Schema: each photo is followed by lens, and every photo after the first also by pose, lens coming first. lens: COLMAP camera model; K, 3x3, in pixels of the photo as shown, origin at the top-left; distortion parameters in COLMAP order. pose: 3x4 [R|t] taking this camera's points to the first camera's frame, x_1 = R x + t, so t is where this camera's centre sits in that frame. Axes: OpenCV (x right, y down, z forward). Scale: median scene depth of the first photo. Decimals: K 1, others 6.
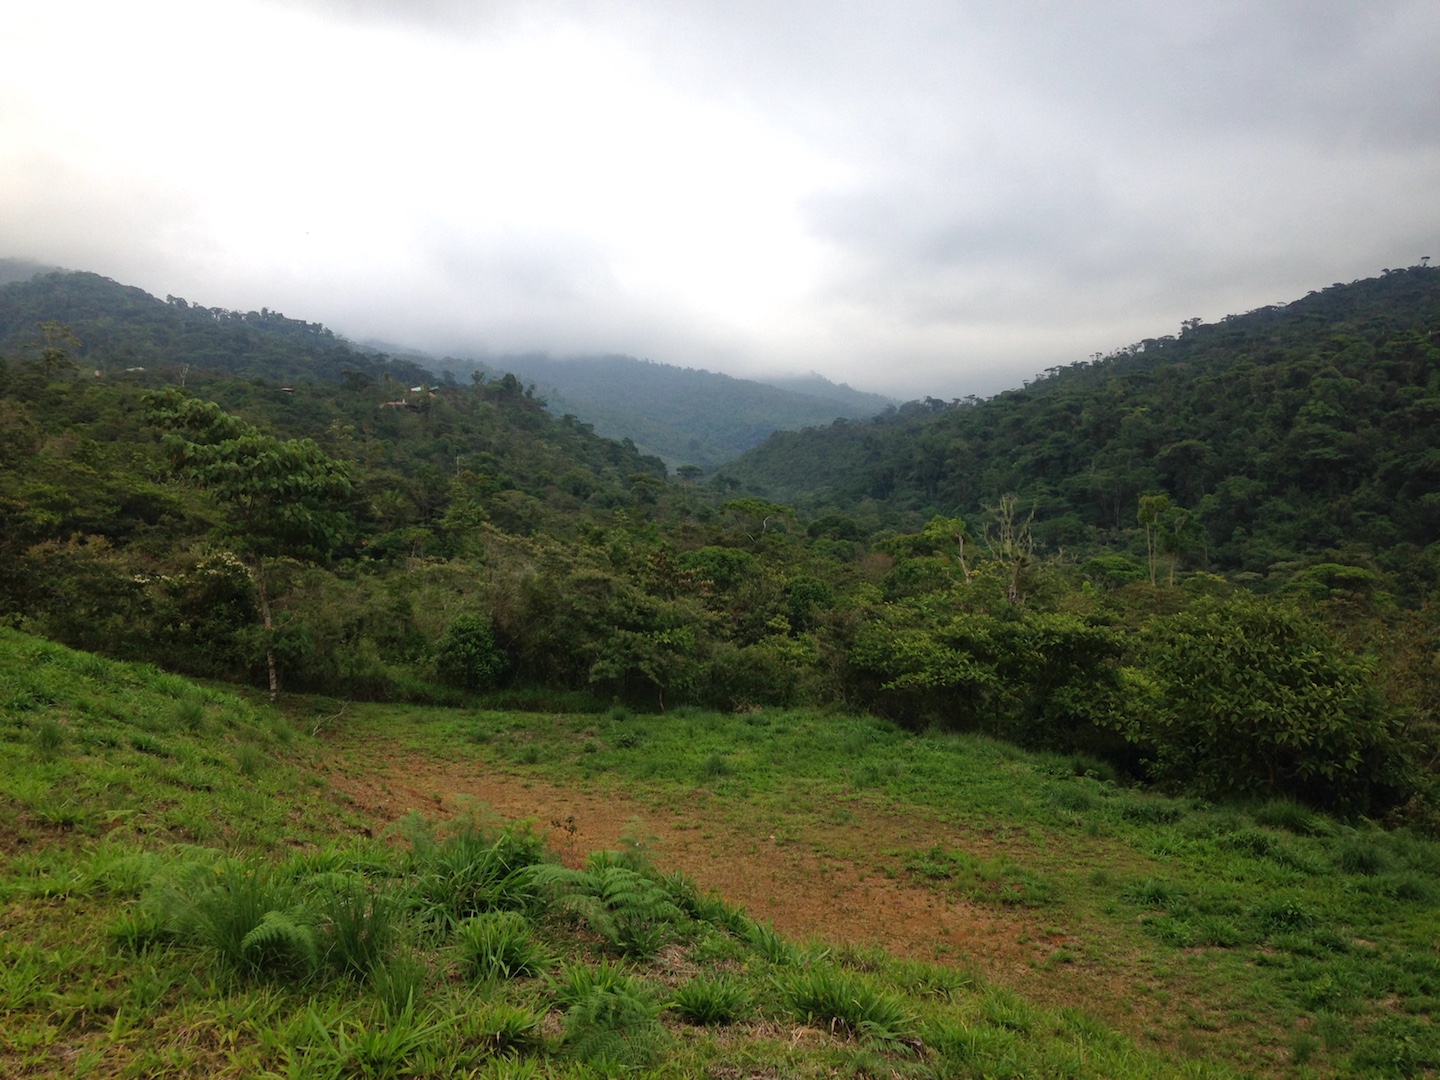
lens RADIAL K [[1355.6, 0, 717.5], [0, 1355.6, 549.1], [0, 0, 1]] dist [0.129469, 0.000000]
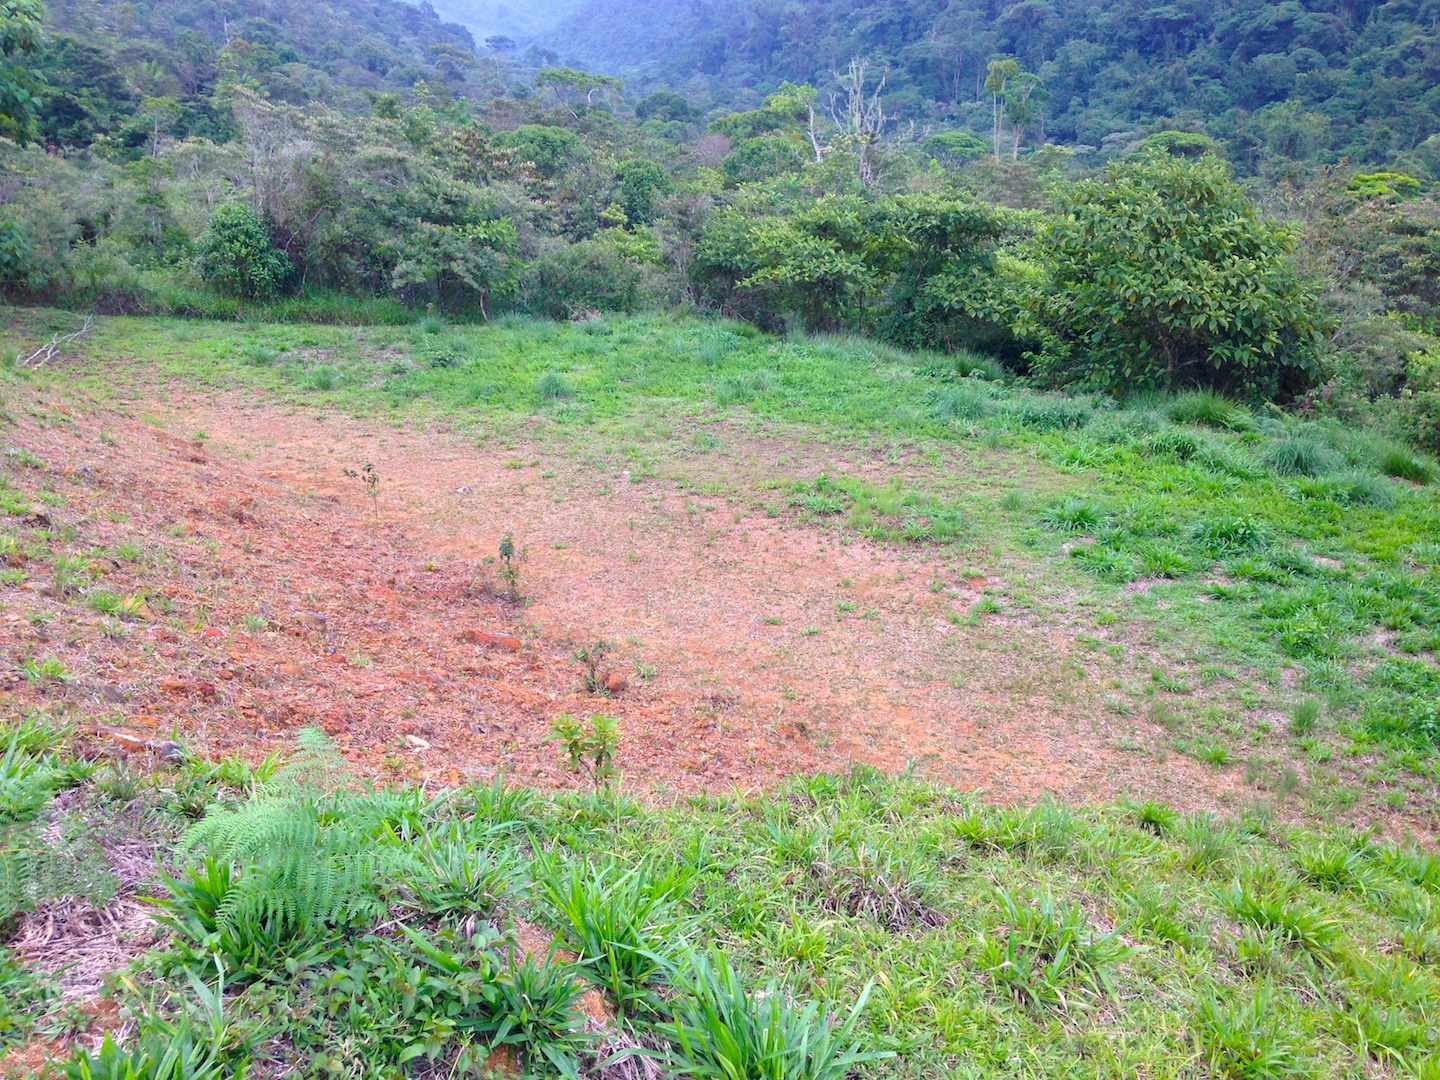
lens RADIAL K [[1355.6, 0, 725.9], [0, 1355.6, 543.0], [0, 0, 1]] dist [0.129469, 0.000000]
pose [[0.991277, -0.056009, 0.119305, -0.000405], [0.019783, 0.958186, 0.285460, 0.010830], [-0.130305, -0.280610, 0.950936, 0.122728]]
